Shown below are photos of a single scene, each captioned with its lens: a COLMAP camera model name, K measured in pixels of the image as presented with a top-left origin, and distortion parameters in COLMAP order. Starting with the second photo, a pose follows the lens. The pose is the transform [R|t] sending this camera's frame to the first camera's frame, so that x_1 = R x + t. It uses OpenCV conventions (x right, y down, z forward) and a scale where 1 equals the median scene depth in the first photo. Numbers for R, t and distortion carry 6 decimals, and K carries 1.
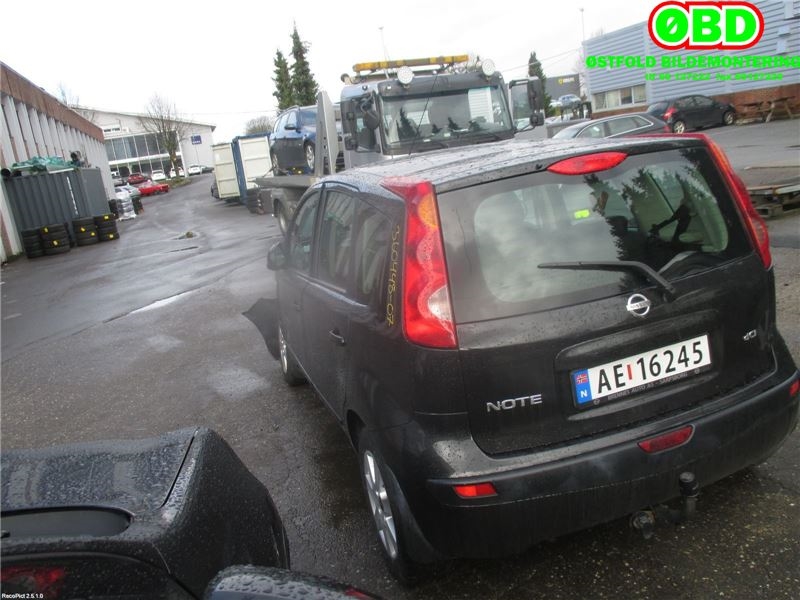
lens RADIAL K [[661.0, 0, 400.0], [0, 661.0, 300.0], [0, 0, 1]] dist [-0.009718, -0.005151]
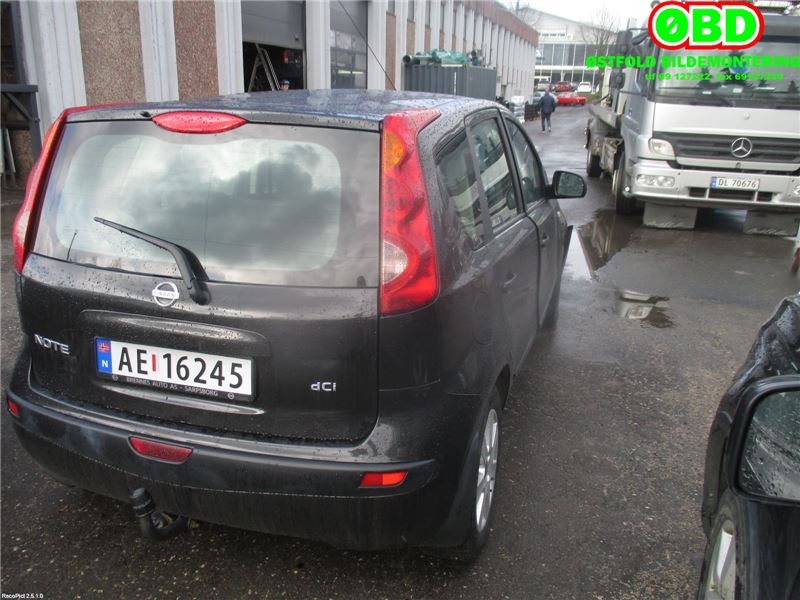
lens RADIAL K [[661.0, 0, 400.0], [0, 661.0, 300.0], [0, 0, 1]] dist [-0.009718, -0.005151]
pose [[0.800197, 0.330620, -0.500374, 1.015700], [-0.269499, 0.943569, 0.192477, -0.228661], [0.535775, -0.019169, 0.844143, 0.419337]]
